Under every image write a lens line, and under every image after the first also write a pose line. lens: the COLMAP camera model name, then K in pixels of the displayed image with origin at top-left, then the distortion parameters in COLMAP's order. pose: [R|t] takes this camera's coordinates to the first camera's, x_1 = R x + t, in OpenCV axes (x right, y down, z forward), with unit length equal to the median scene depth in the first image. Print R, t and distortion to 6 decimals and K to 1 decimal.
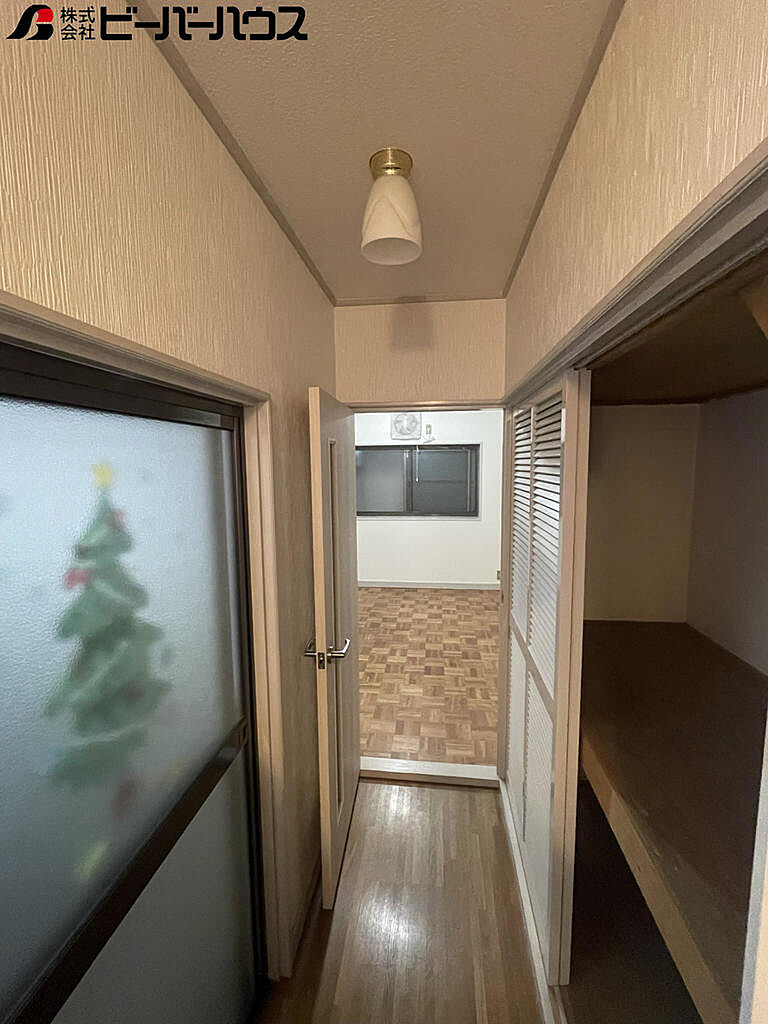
lens RADIAL K [[454.3, 0, 384.1], [0, 454.3, 507.2], [0, 0, 1]] dist [0.004843, -0.000807]
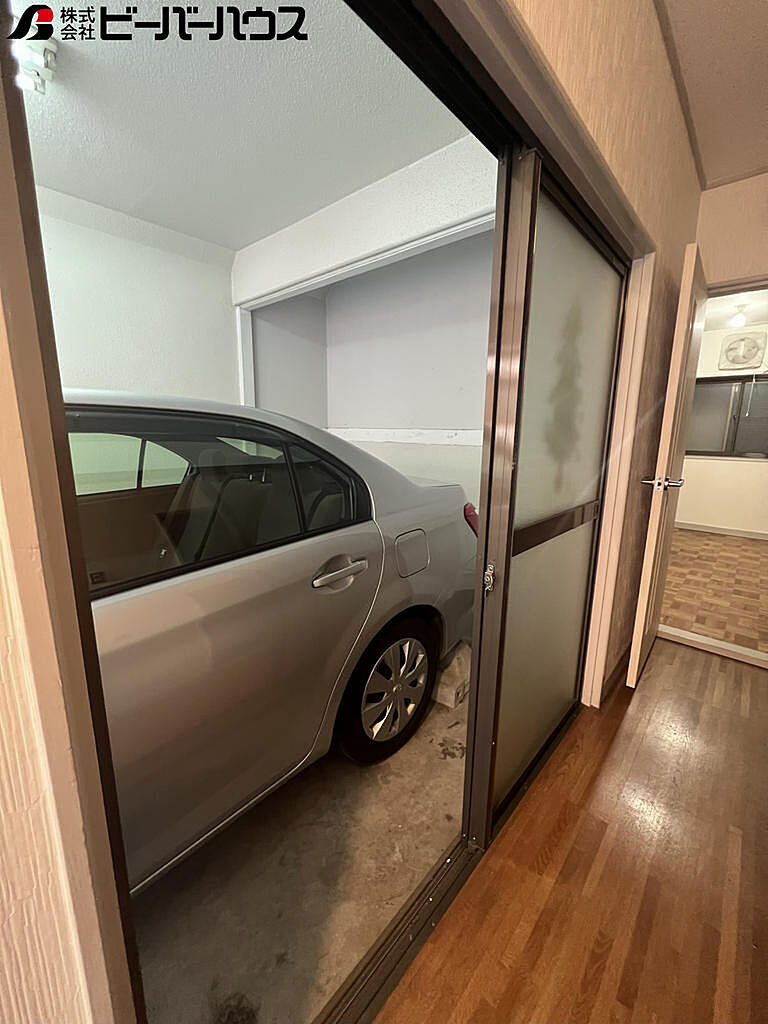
lens RADIAL K [[411.5, 0, 385.4], [0, 411.5, 508.6], [0, 0, 1]] dist [-0.001254, 0.000210]
pose [[0.814473, 0.128562, -0.565779, -0.042320], [-0.076291, 0.990406, 0.115224, 0.136053], [0.575164, -0.050682, 0.816466, -0.140260]]
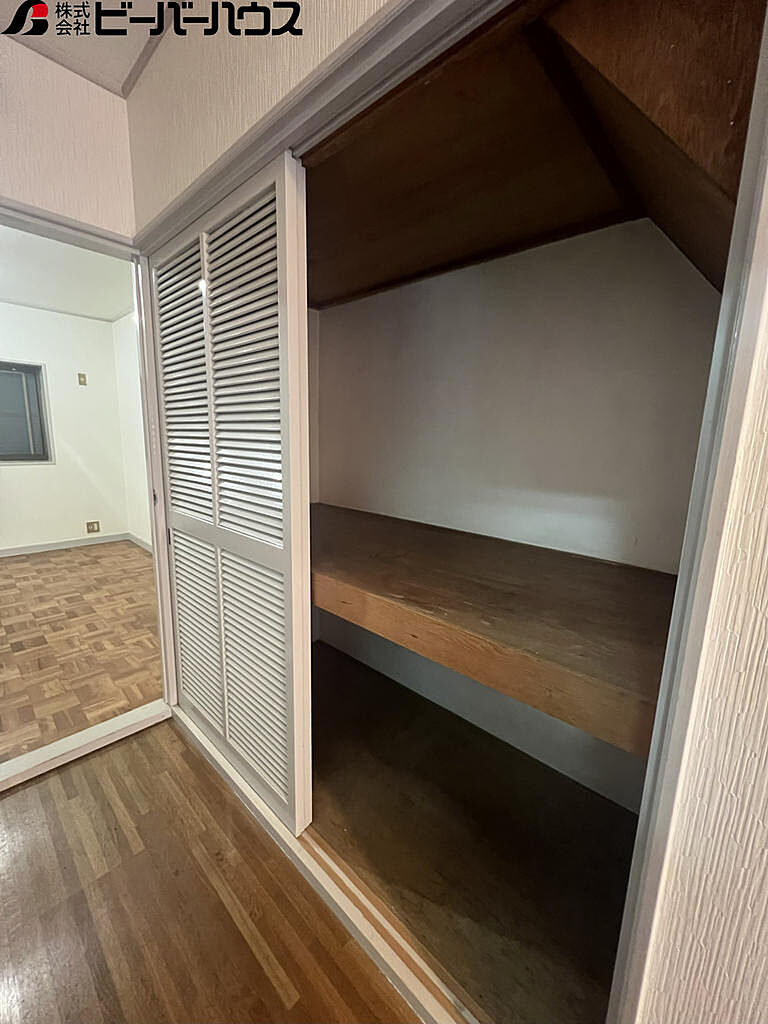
lens RADIAL K [[411.5, 0, 389.5], [0, 411.5, 509.5], [0, 0, 1]] dist [-0.001254, 0.000210]
pose [[0.585833, -0.114953, 0.802238, -0.059395], [0.049612, 0.993120, 0.106075, 0.096503], [-0.808912, -0.022342, 0.587505, 0.124682]]
